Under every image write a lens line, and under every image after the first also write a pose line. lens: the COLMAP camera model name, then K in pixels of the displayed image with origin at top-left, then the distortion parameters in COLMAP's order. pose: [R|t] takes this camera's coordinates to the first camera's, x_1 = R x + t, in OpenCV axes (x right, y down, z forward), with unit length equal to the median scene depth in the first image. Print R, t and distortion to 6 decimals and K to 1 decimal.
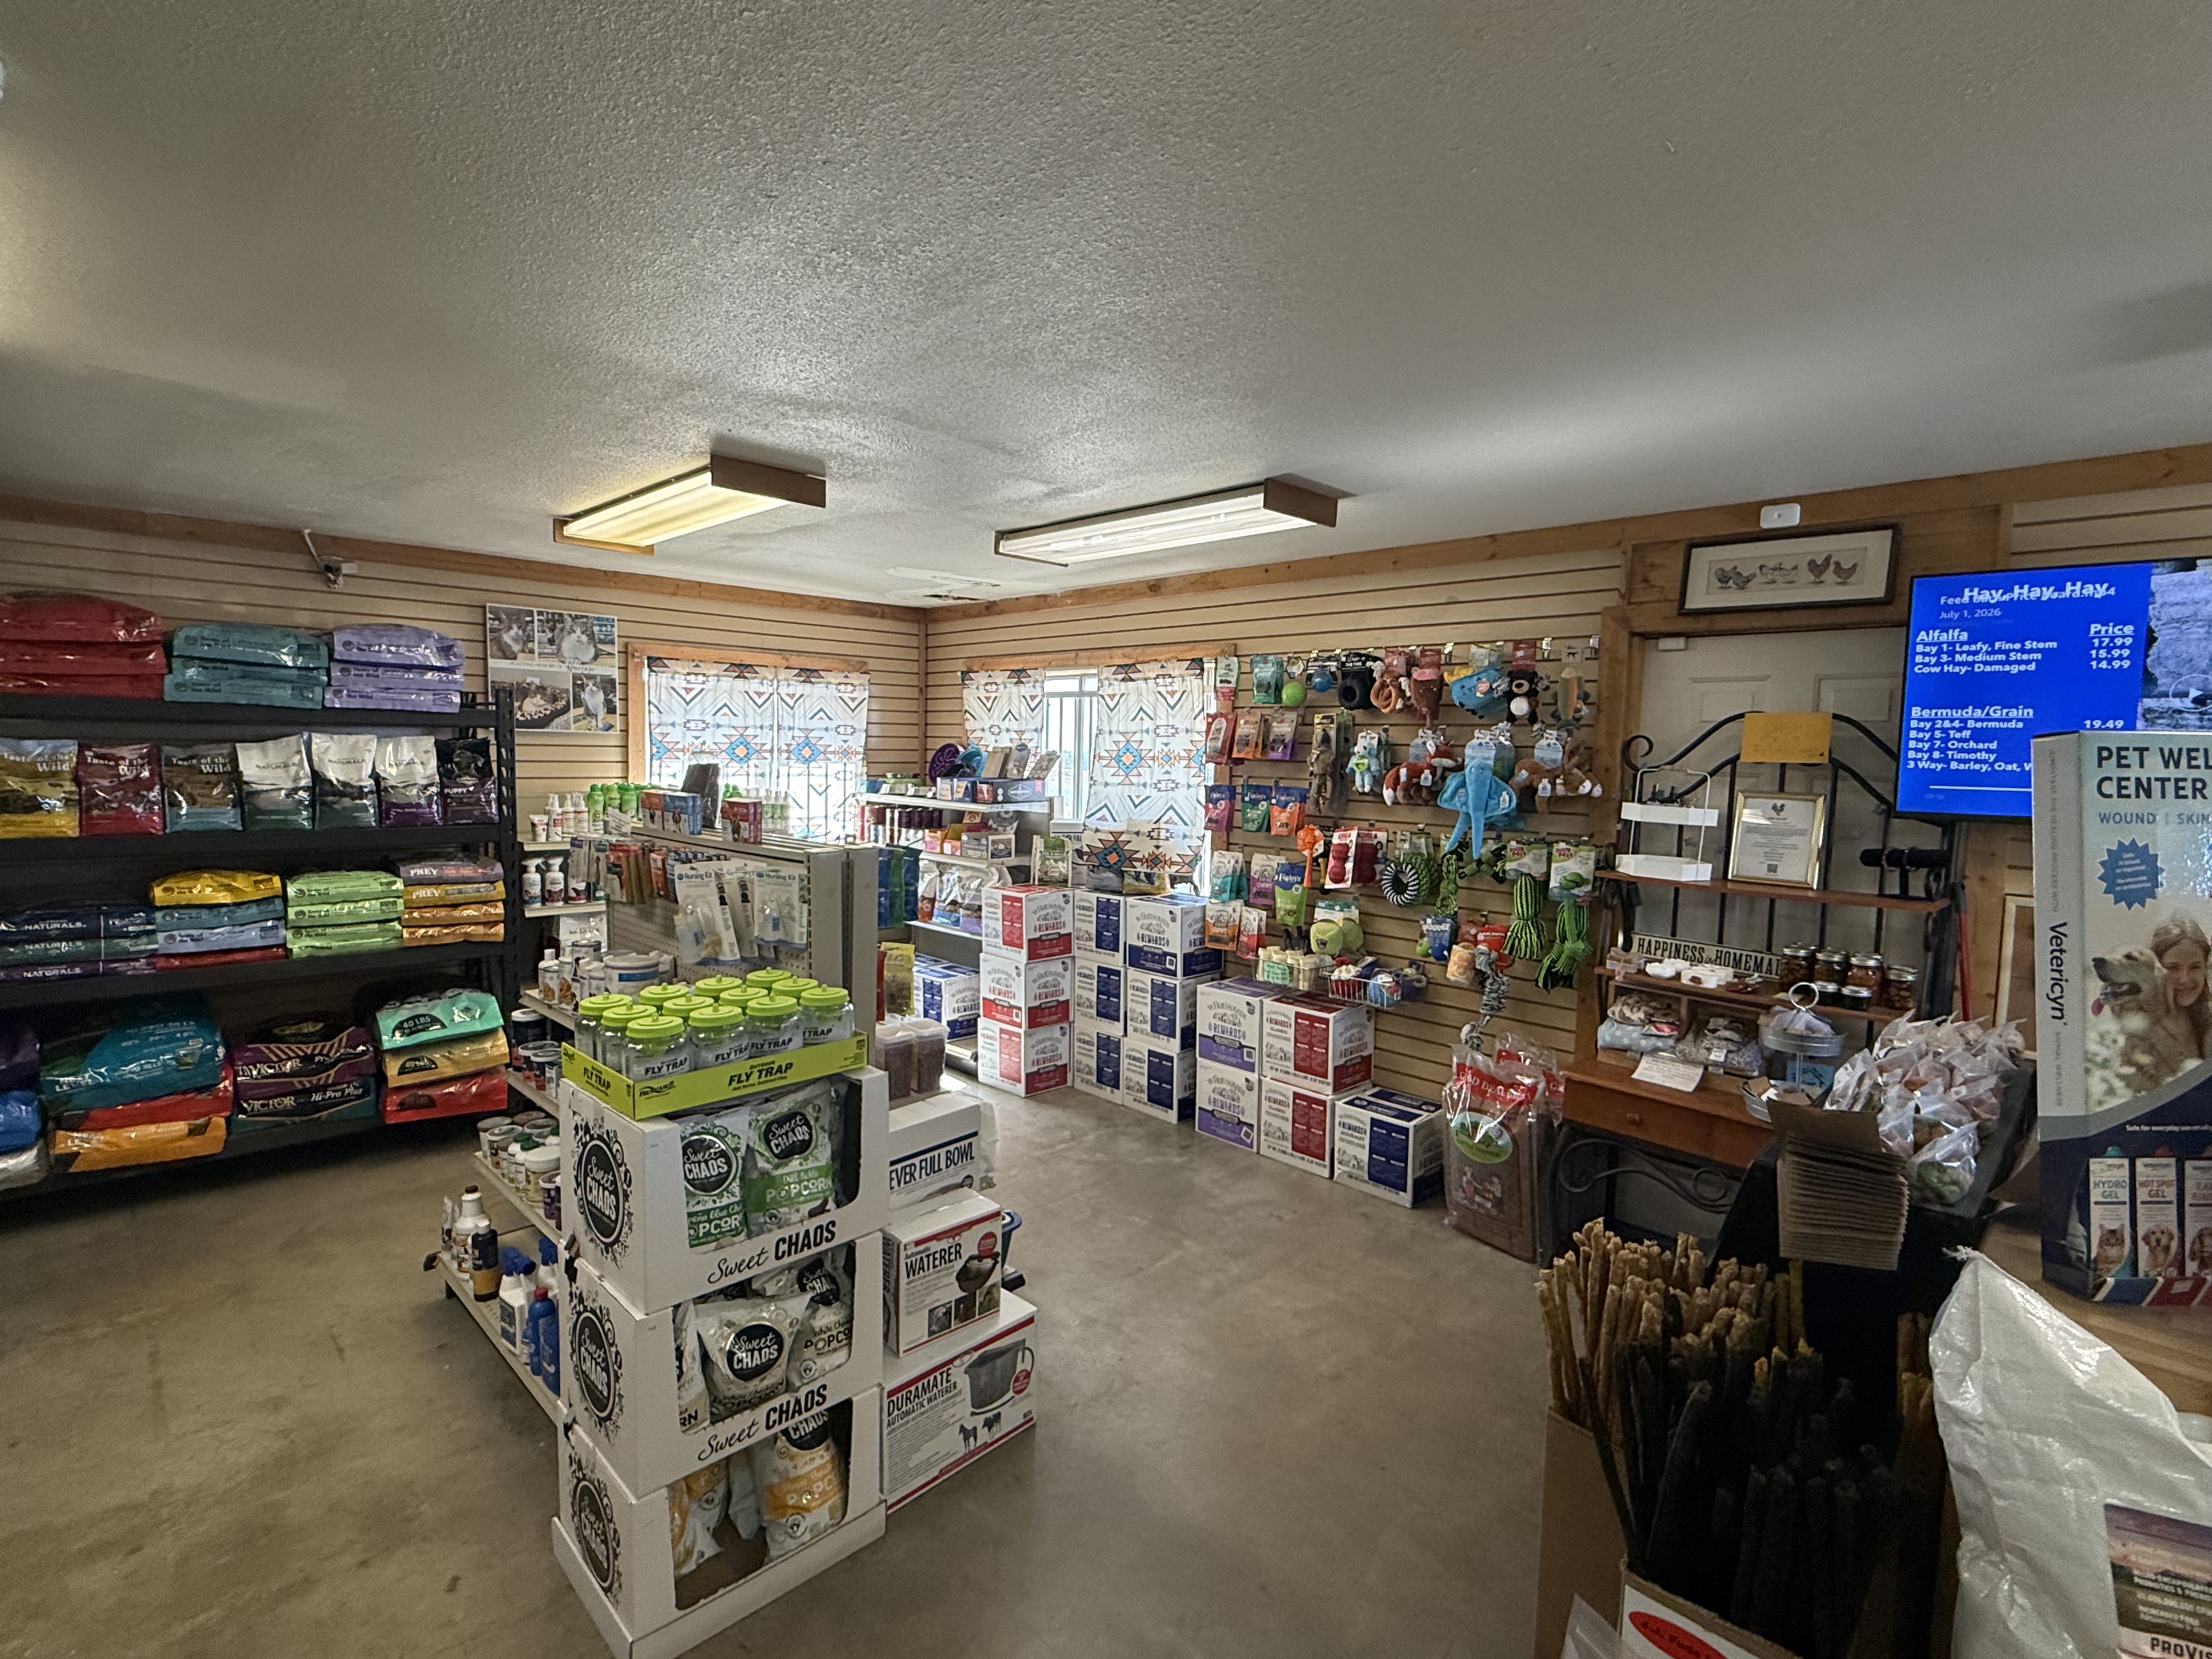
lens RADIAL K [[1044.4, 0, 1107.6], [0, 1044.4, 826.4], [0, 0, 1]] dist [-0.001130, -0.000190]
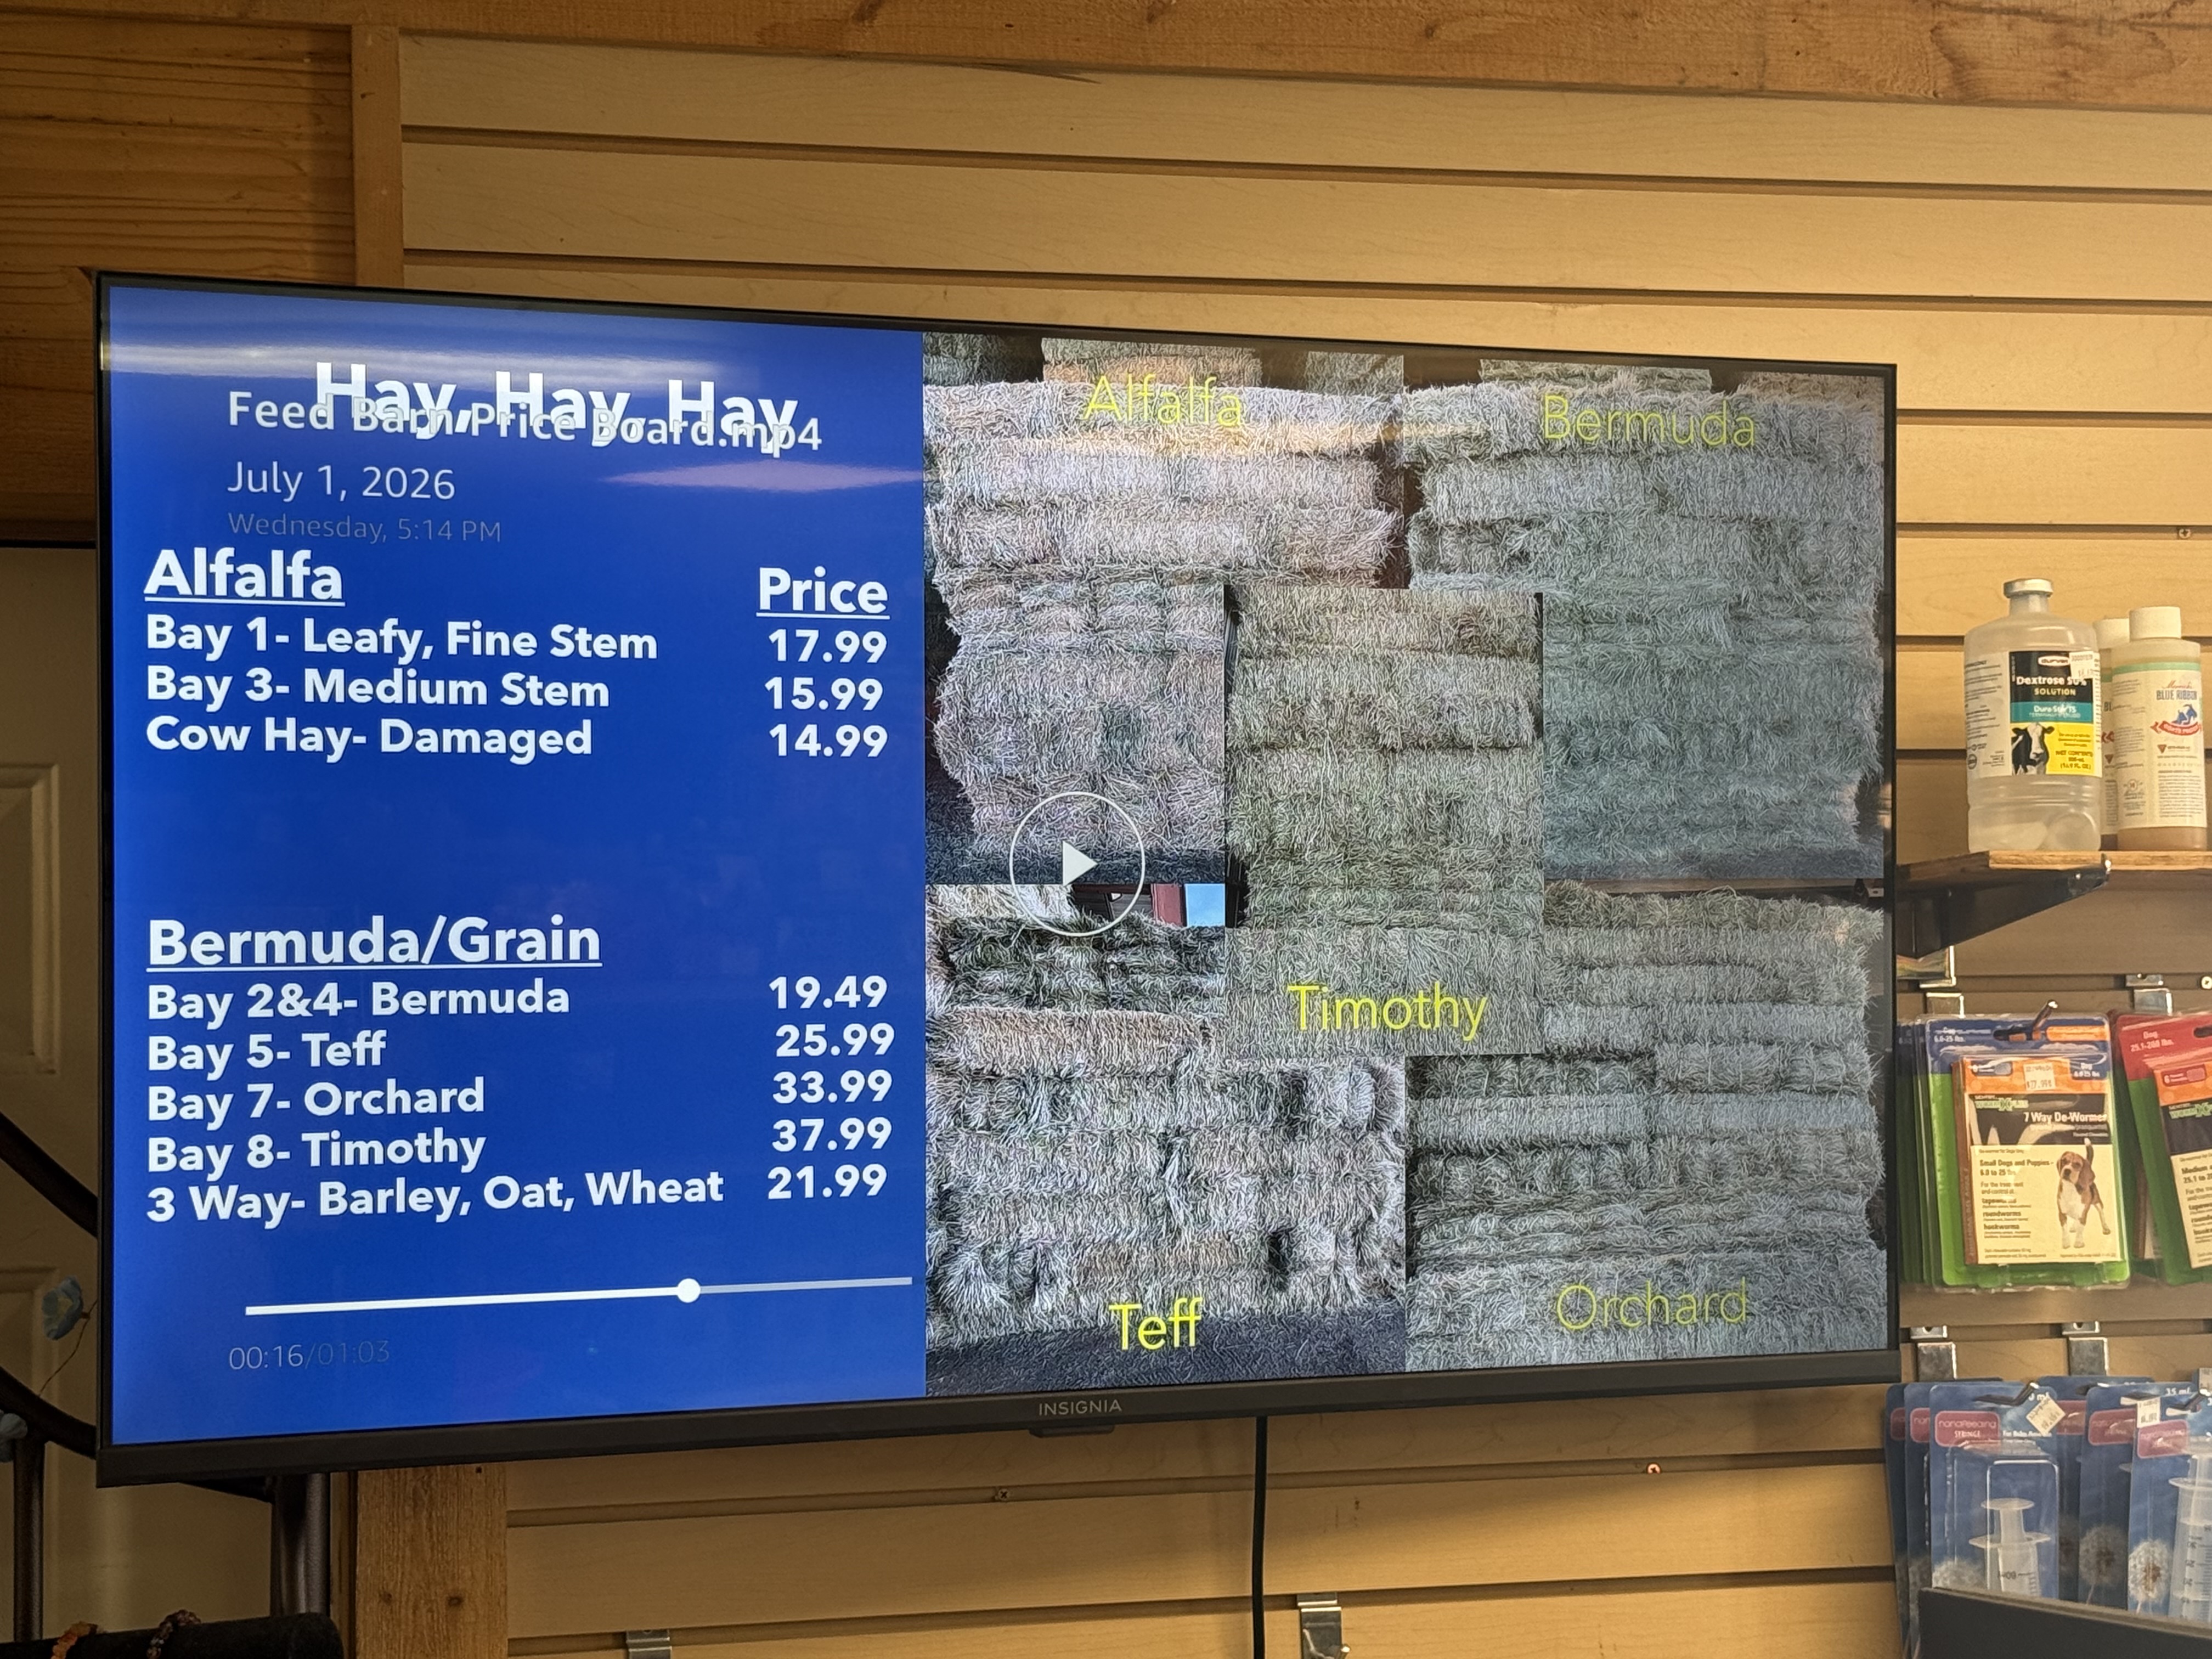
lens RADIAL K [[3855.7, 0, 1107.1], [0, 3855.7, 832.0], [0, 0, 1]] dist [0.161698, 0.000000]
pose [[0.507335, 0.024010, 0.861414, 0.227576], [0.098164, 0.991495, -0.085451, -0.050706], [-0.856140, 0.127912, 0.500663, 0.482184]]
